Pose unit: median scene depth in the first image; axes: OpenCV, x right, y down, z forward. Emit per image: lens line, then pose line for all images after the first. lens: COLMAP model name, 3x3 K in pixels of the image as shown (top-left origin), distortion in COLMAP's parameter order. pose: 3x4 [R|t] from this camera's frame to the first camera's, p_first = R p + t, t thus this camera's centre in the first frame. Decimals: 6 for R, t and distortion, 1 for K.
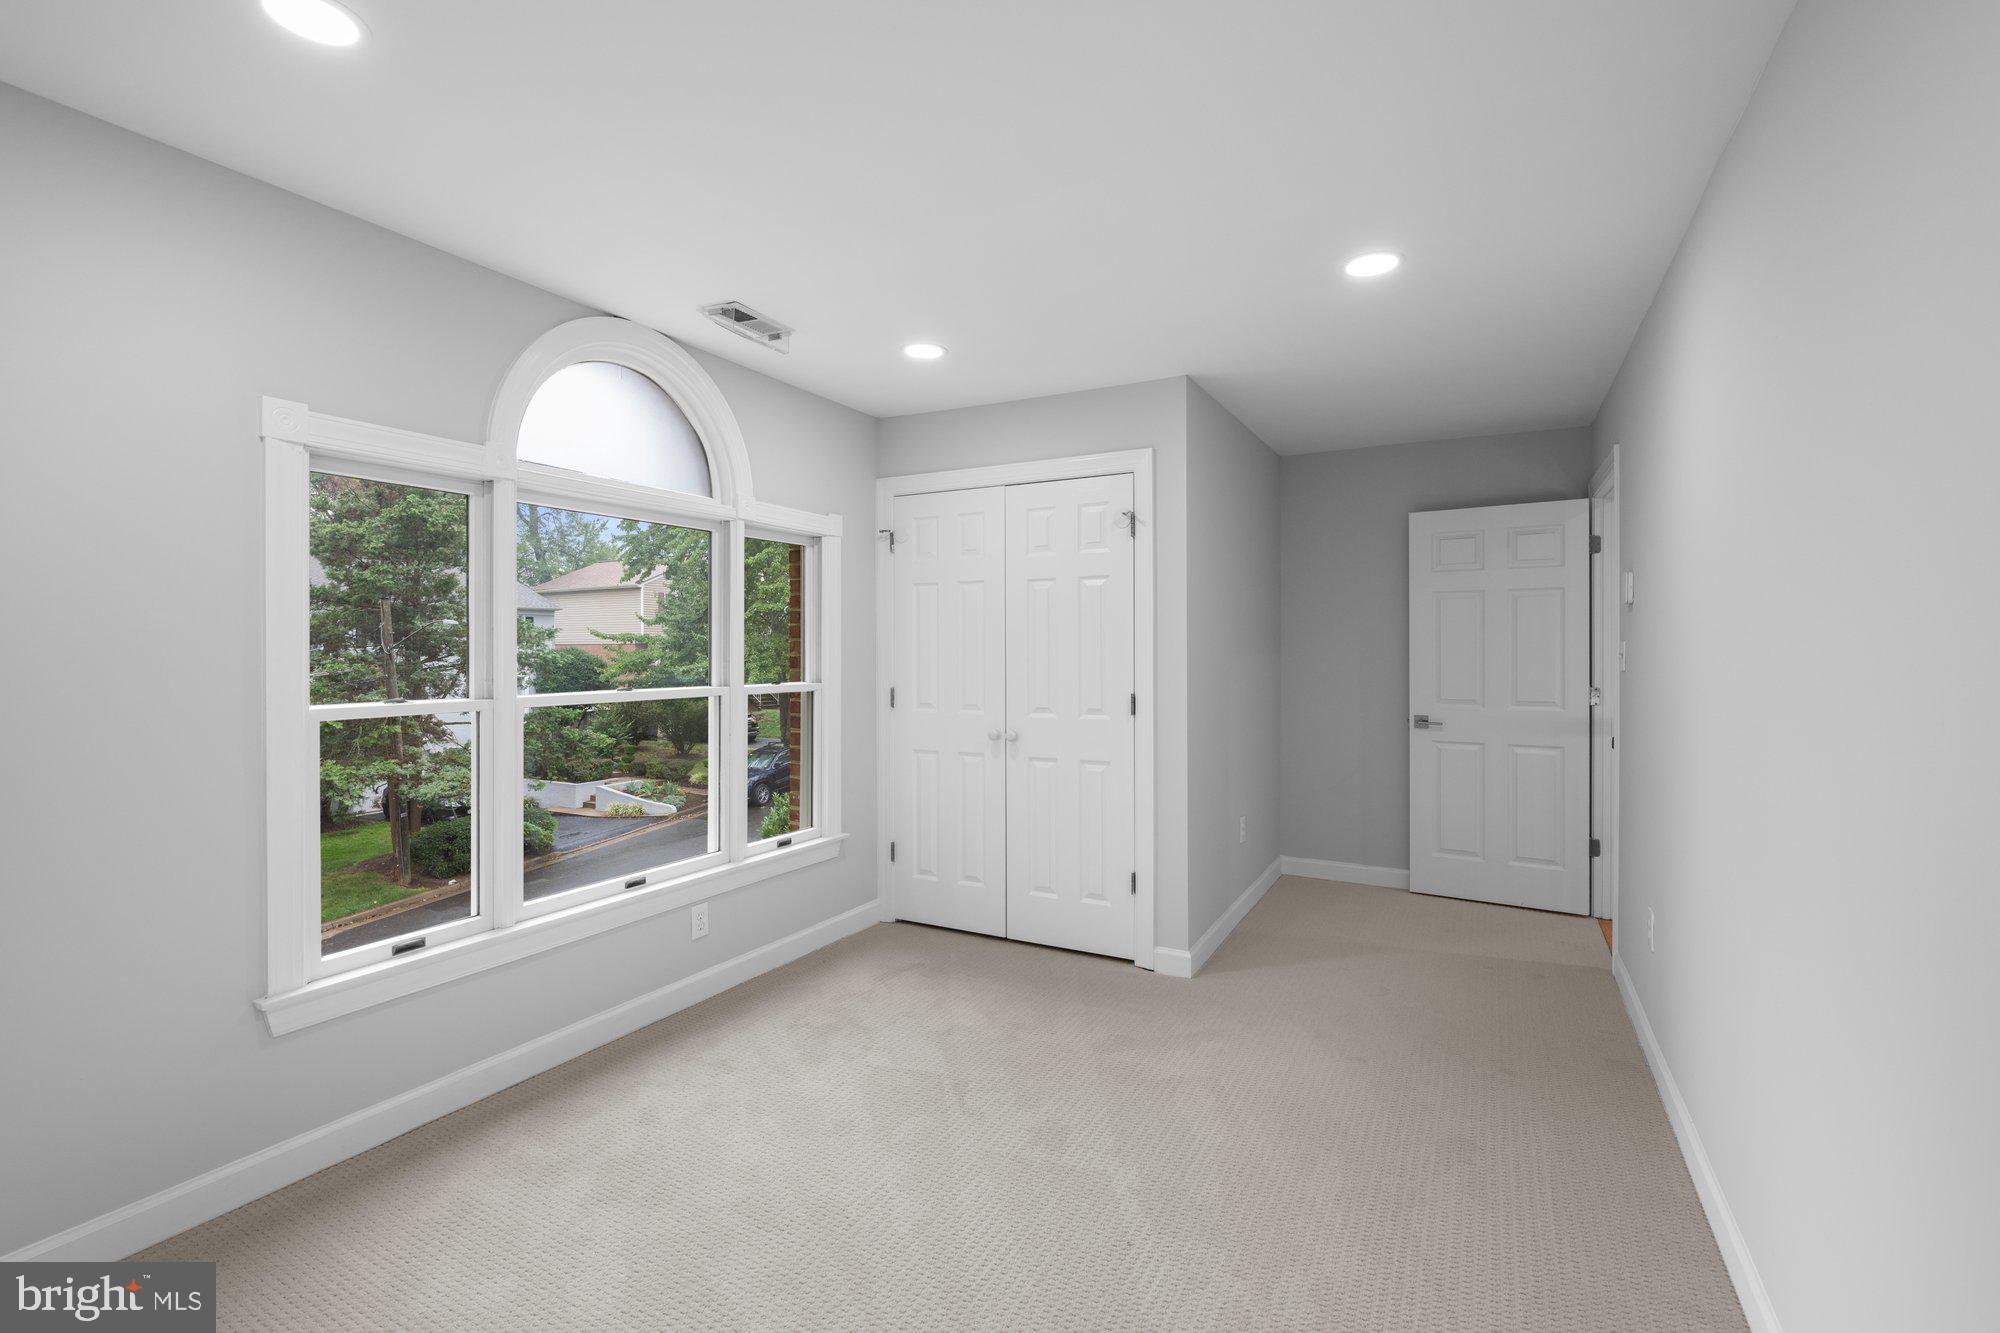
lens RADIAL K [[879.5, 0, 992.5], [0, 879.5, 650.9], [0, 0, 1]] dist [-0.000124, 0.000091]
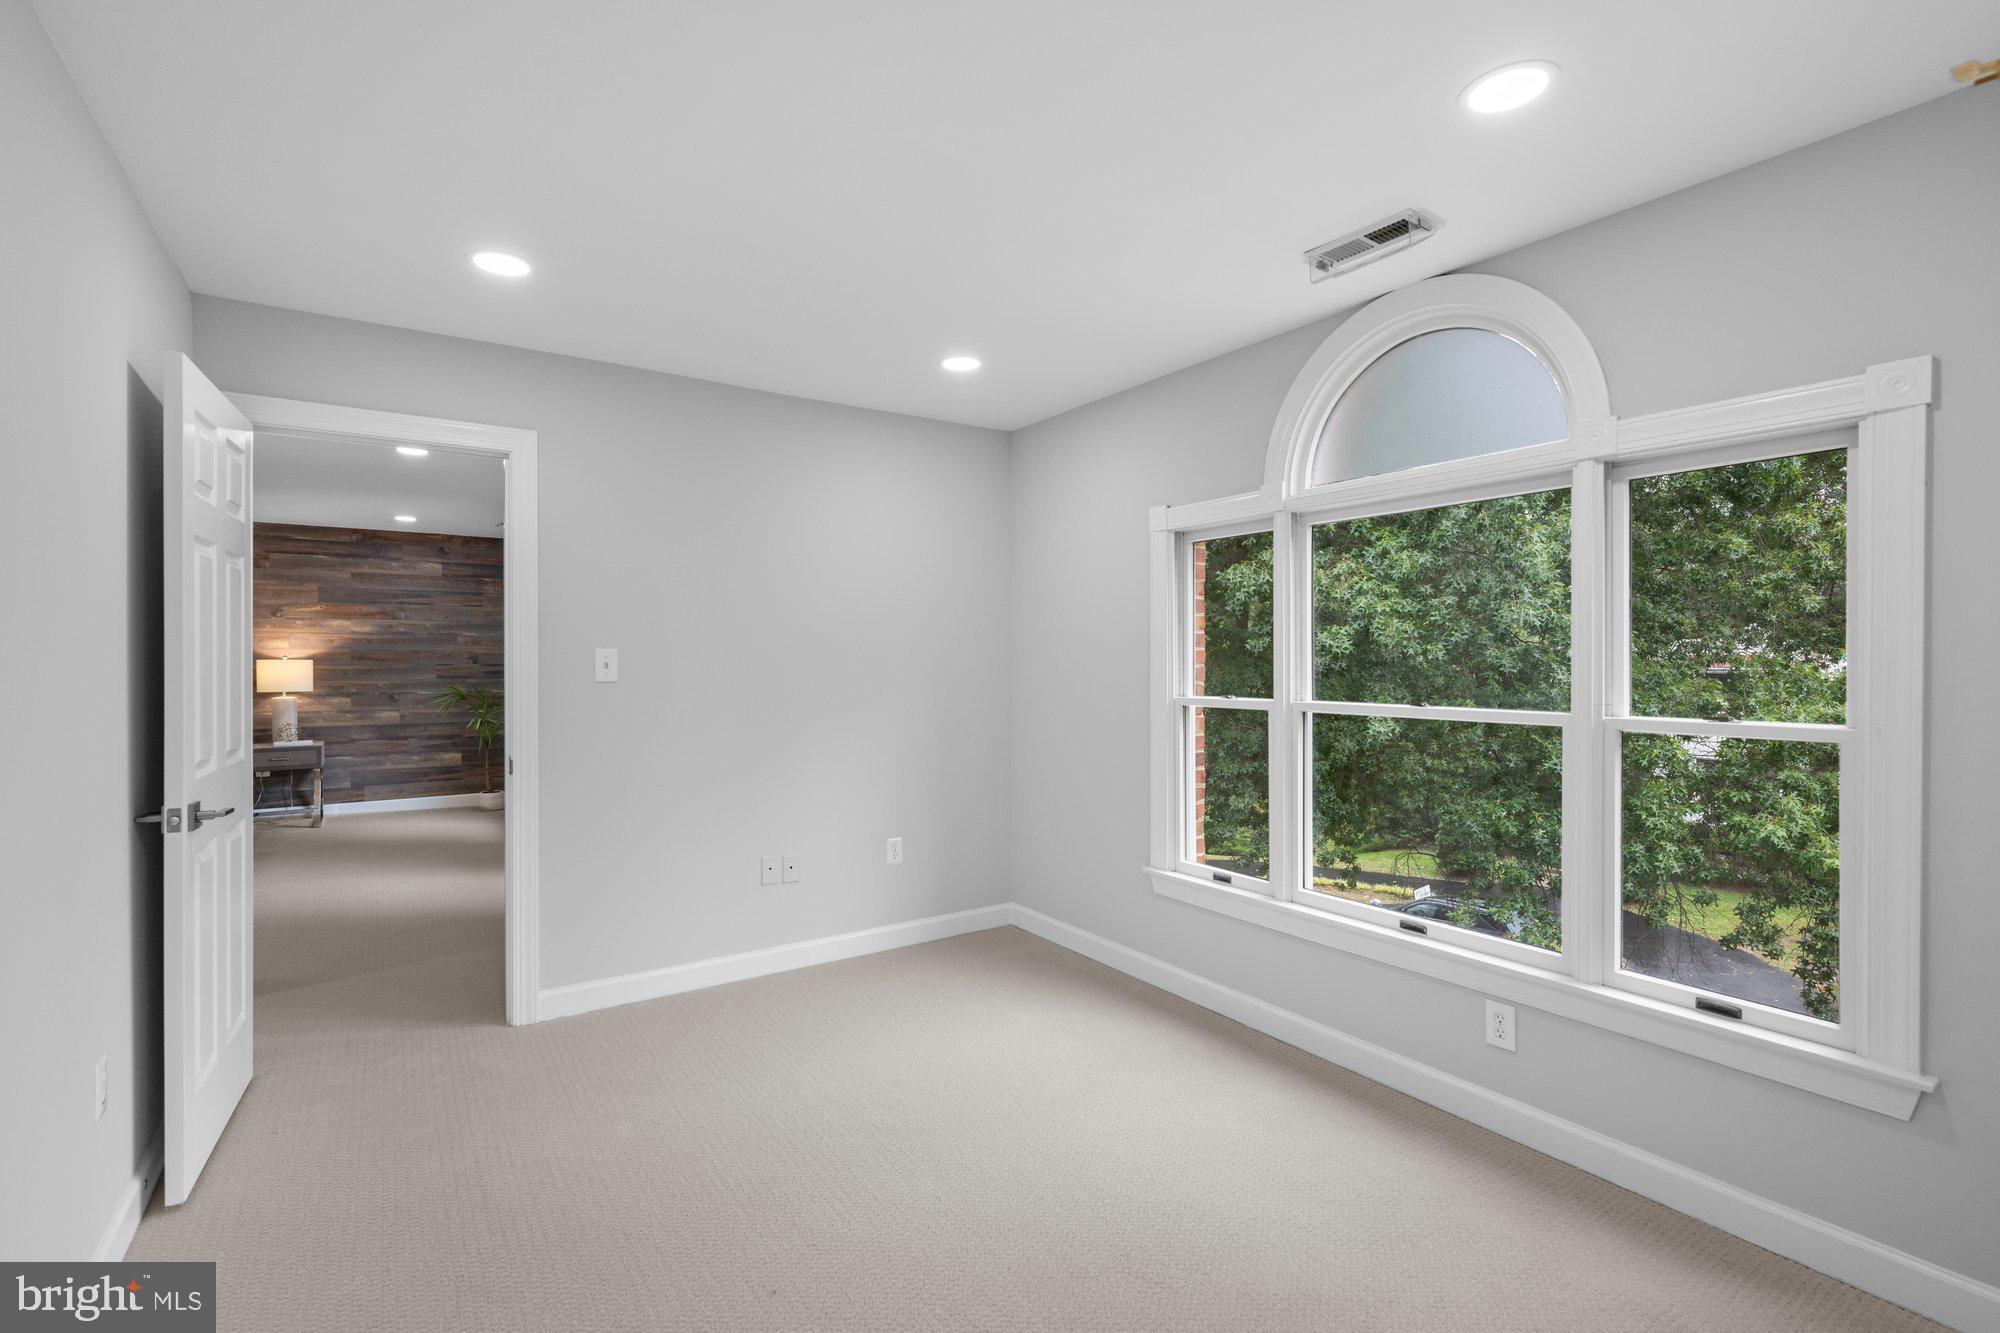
lens RADIAL K [[915.2, 0, 1000.0], [0, 915.2, 666.5], [0, 0, 1]] dist [0.001288, 0.000314]
pose [[-0.457754, 0.009898, -0.889024, 0.548140], [-0.000953, 0.999932, 0.011624, -0.004484], [0.889078, 0.006168, -0.457713, 0.984251]]
